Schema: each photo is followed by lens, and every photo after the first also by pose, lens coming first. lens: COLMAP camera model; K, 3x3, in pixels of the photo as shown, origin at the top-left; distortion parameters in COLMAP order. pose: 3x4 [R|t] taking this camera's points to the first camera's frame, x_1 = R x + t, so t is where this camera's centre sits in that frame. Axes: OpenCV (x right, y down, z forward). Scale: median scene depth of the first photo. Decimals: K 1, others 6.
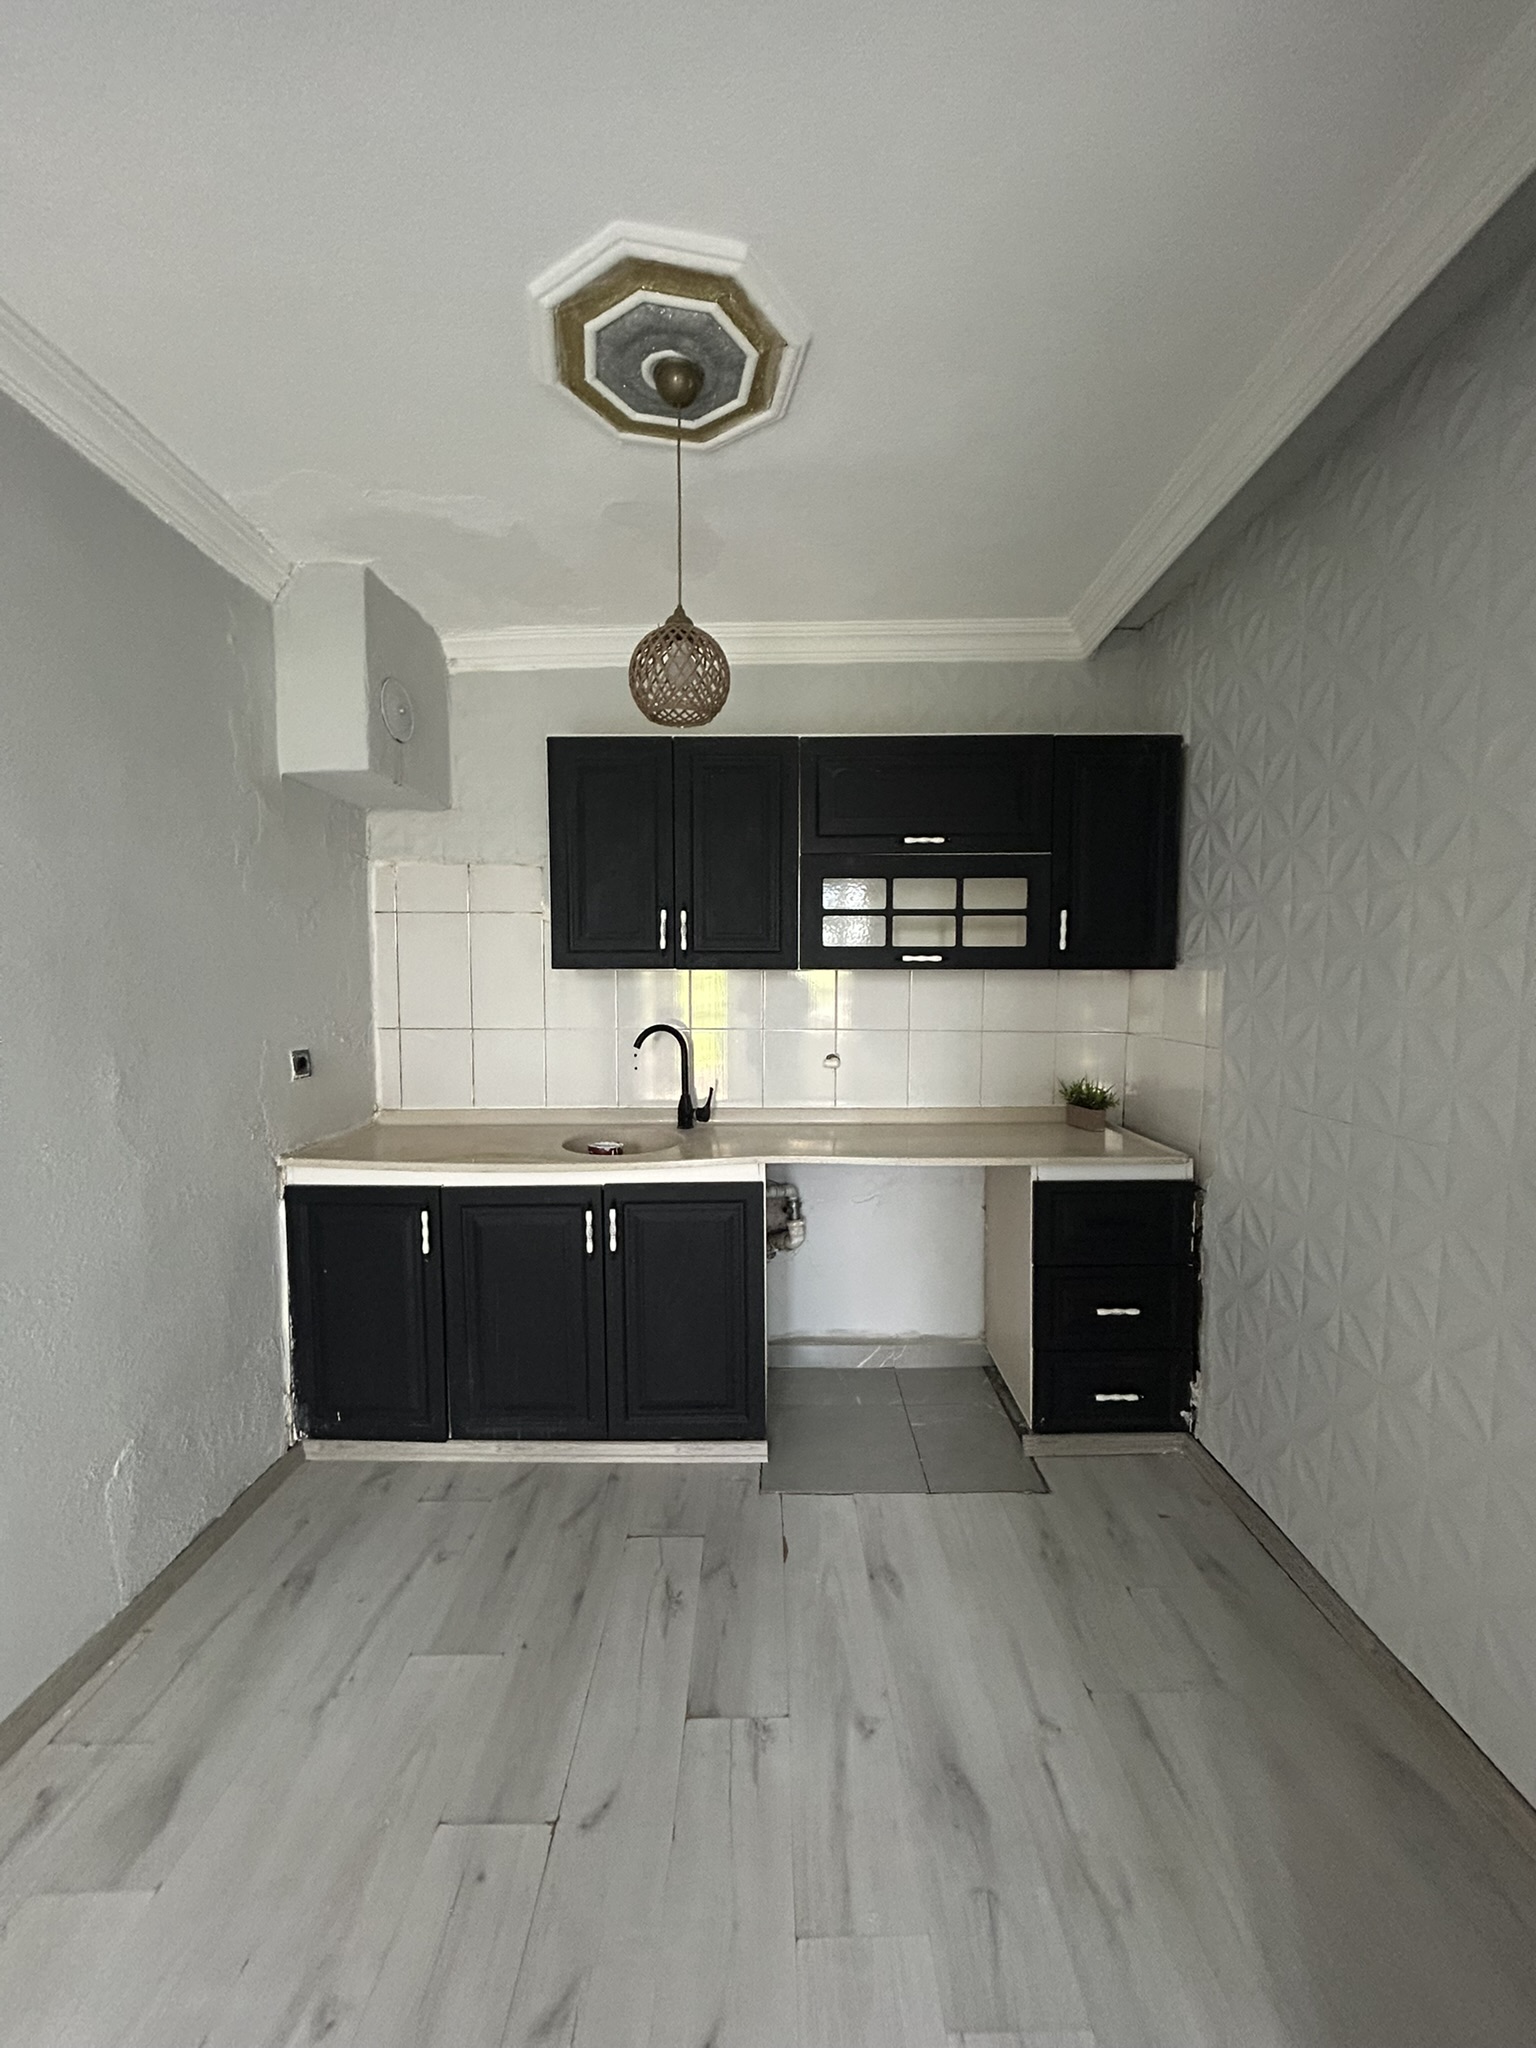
lens RADIAL K [[825.9, 0, 769.7], [0, 825.9, 1031.2], [0, 0, 1]] dist [0.003591, 0.002130]
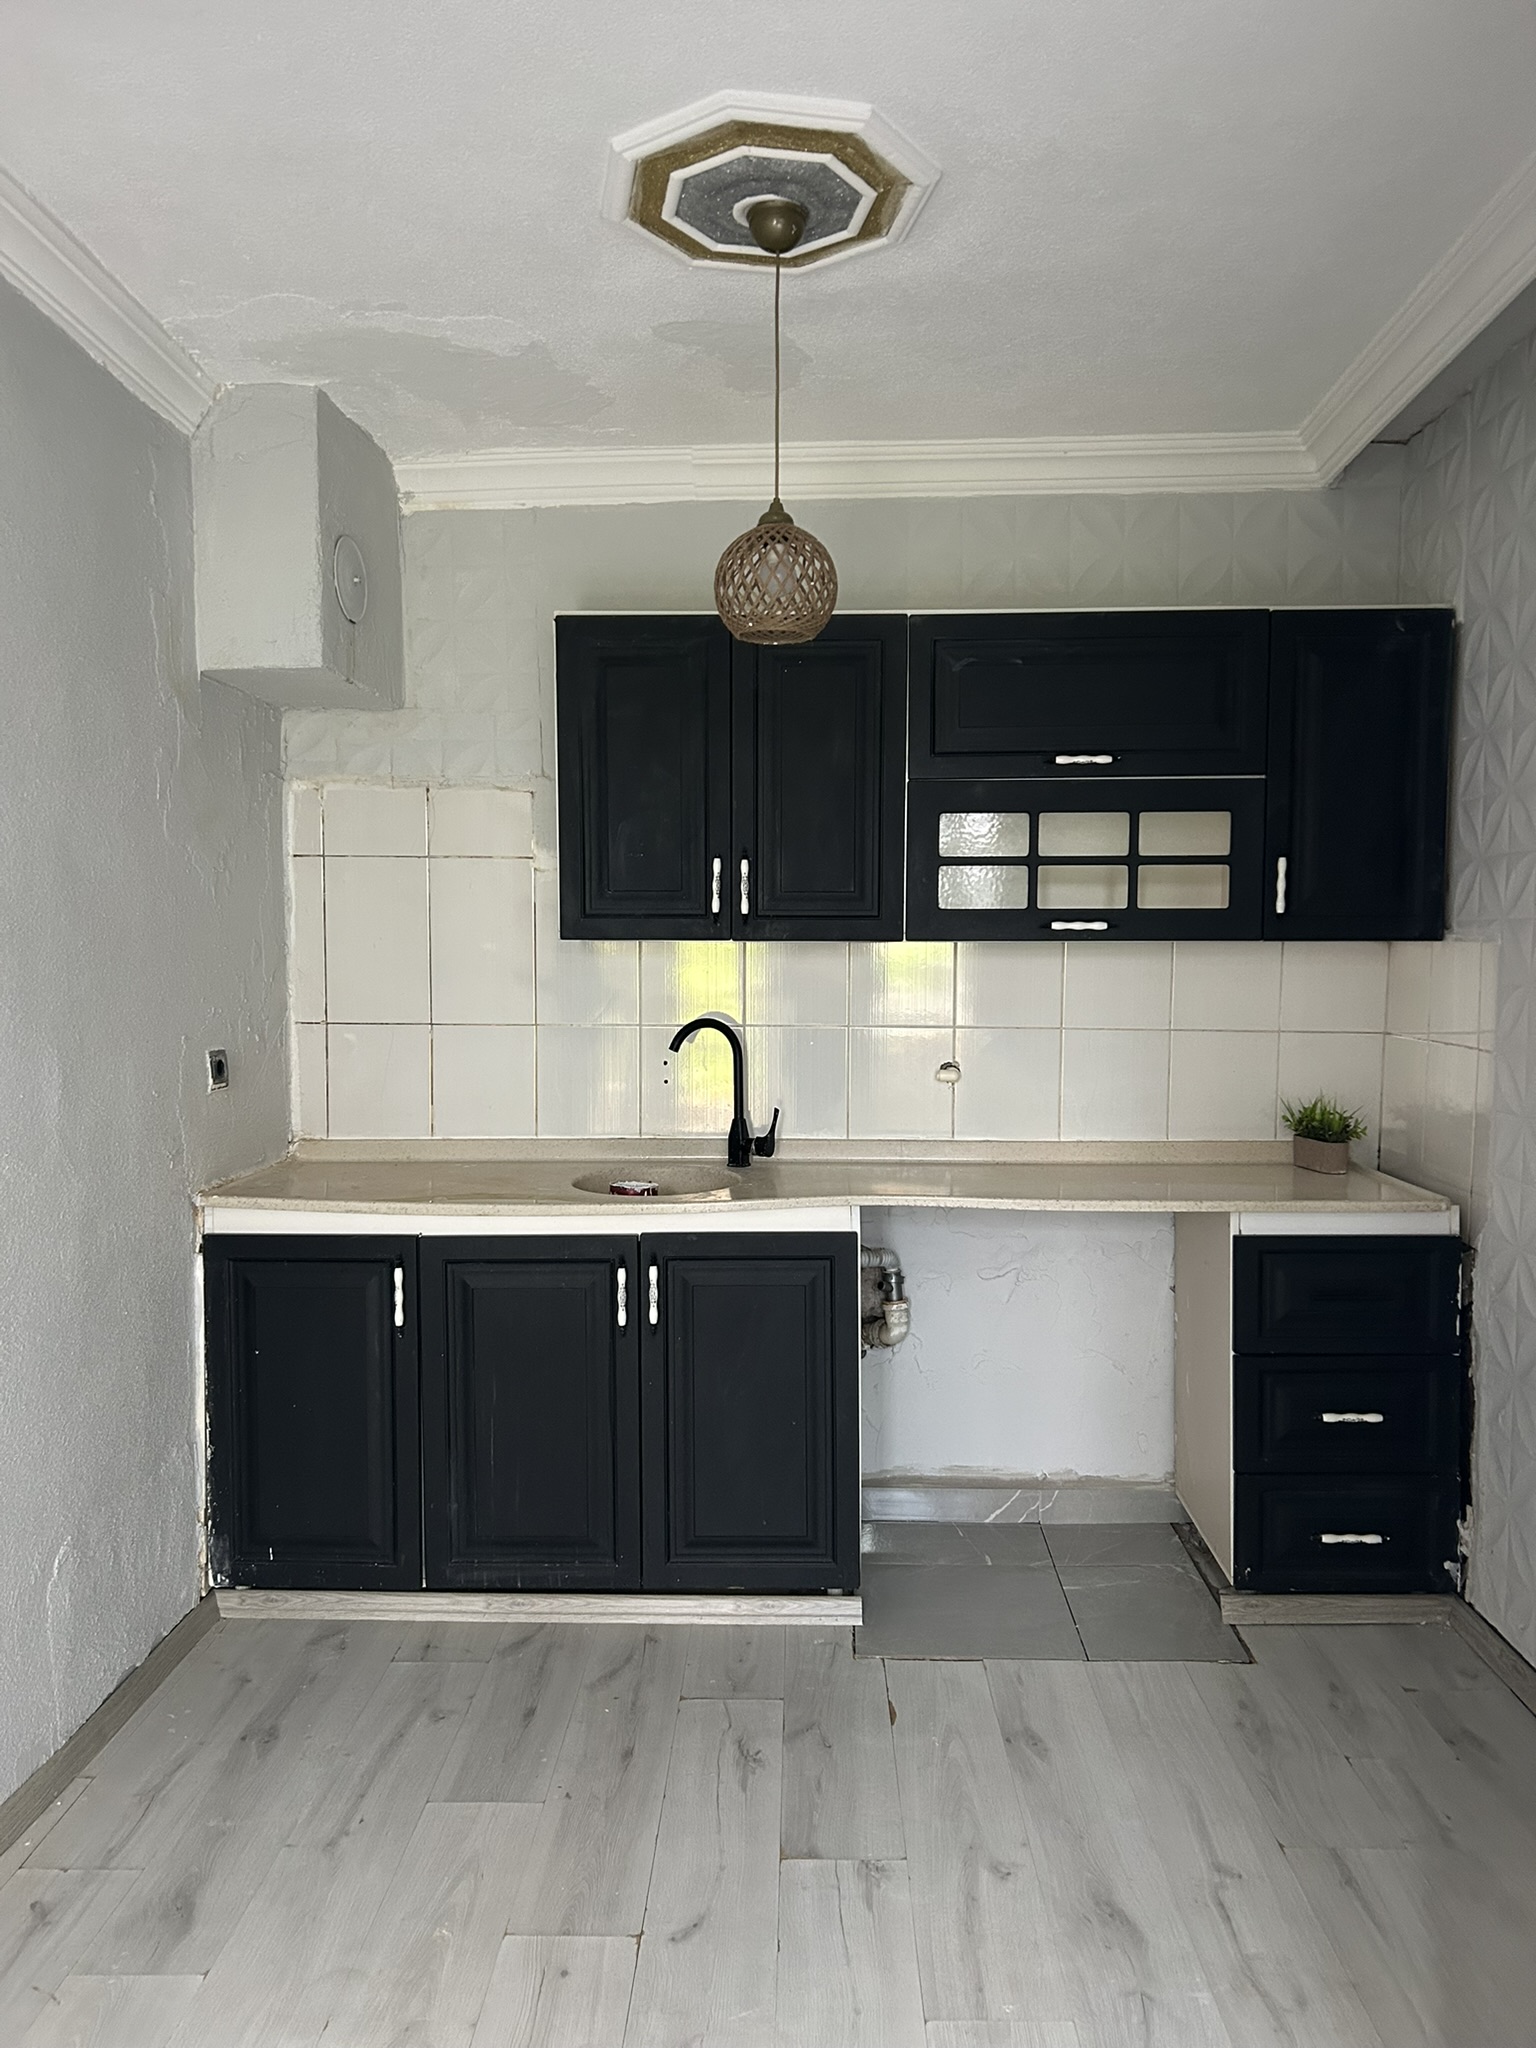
lens RADIAL K [[1541.1, 0, 768.0], [0, 1541.1, 1041.8], [0, 0, 1]] dist [0.058070, -0.050293]
pose [[0.999584, 0.004185, -0.028519, -0.048647], [-0.004269, 0.999987, -0.002862, 0.018167], [0.028507, 0.002982, 0.999589, -0.361061]]
